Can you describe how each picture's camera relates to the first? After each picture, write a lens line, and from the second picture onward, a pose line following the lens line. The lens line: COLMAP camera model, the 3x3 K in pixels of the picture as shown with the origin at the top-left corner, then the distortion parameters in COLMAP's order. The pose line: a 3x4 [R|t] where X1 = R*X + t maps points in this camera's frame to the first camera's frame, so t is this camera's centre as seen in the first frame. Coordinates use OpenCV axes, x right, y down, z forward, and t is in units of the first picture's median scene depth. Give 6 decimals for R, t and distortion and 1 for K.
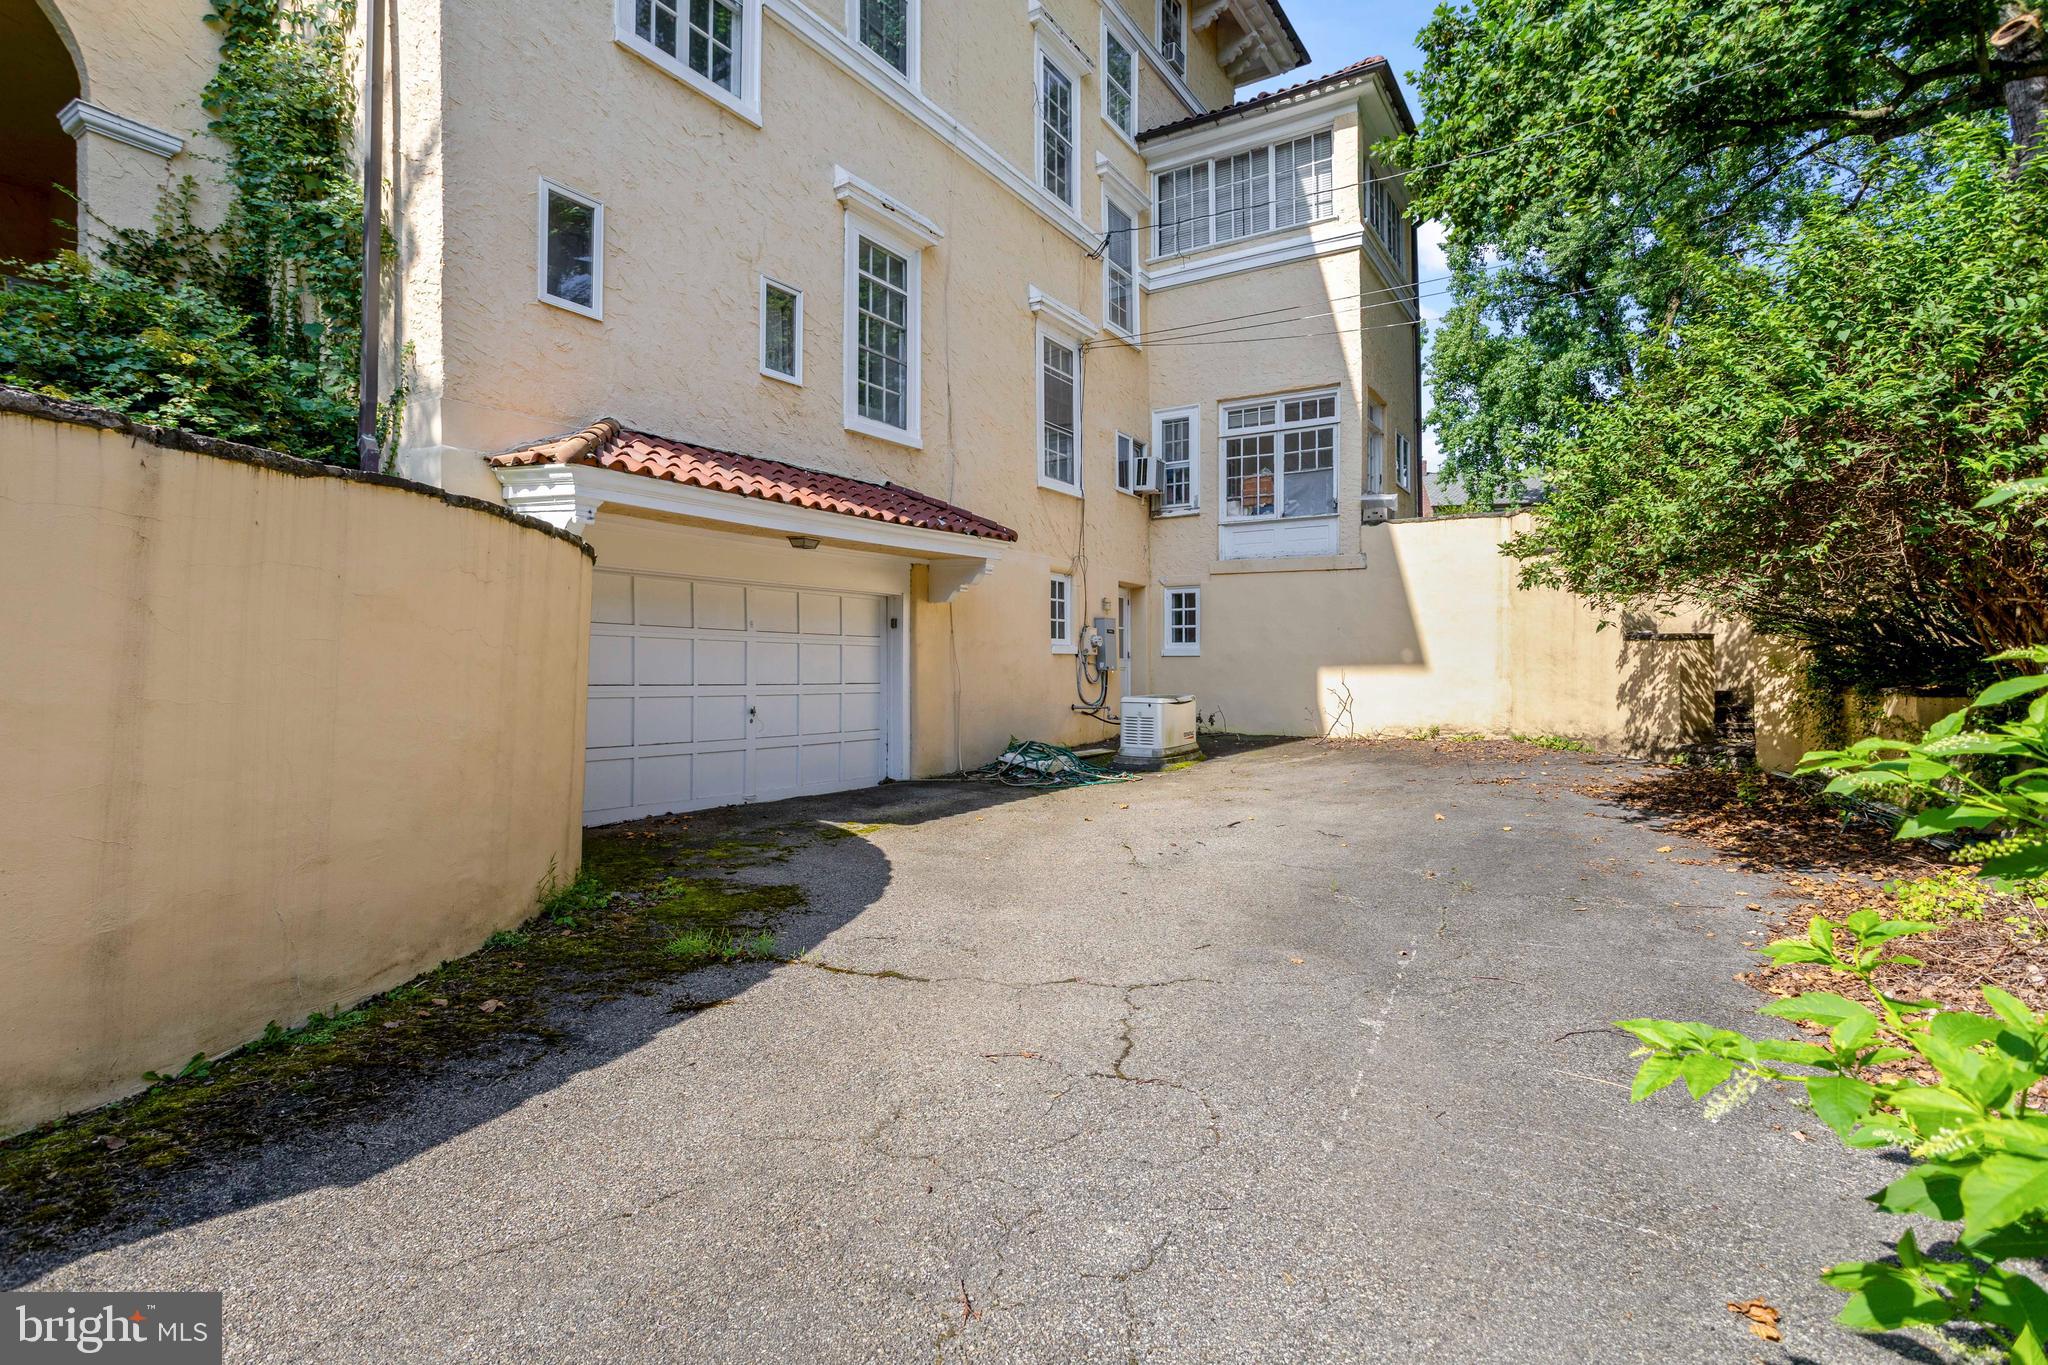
lens RADIAL K [[1002.5, 0, 1024.0], [0, 1002.5, 682.5], [0, 0, 1]] dist [-0.082801, 0.050904]
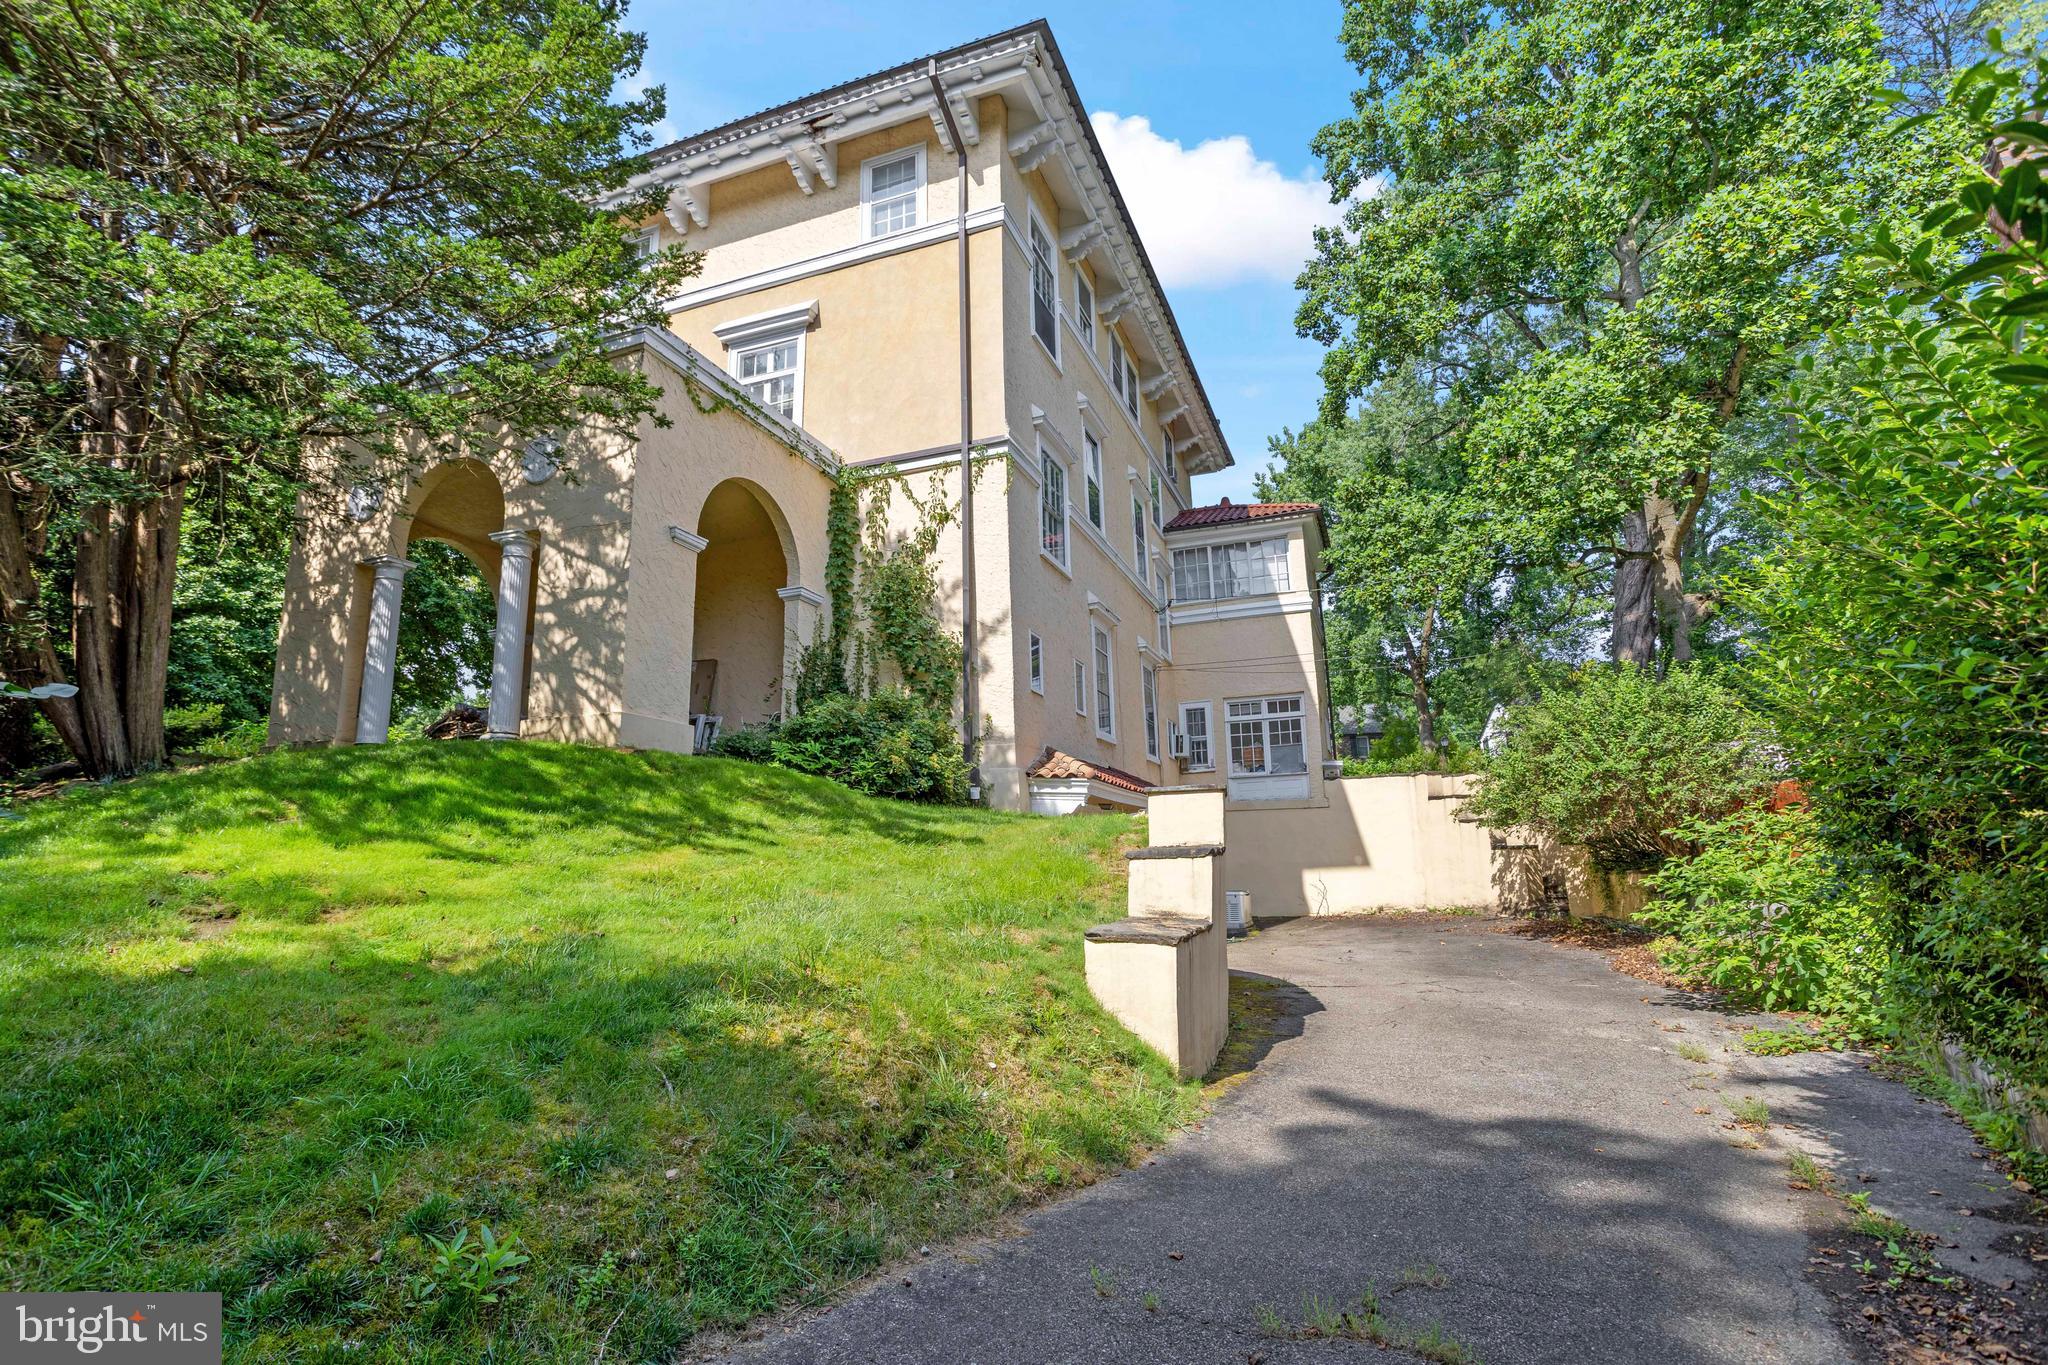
lens RADIAL K [[1002.5, 0, 1024.0], [0, 1002.5, 682.5], [0, 0, 1]] dist [-0.082801, 0.050904]
pose [[0.978023, 0.019635, 0.207571, -0.468896], [0.023683, 0.978650, -0.204165, 0.004246], [-0.207148, 0.204594, 0.956677, -0.469477]]
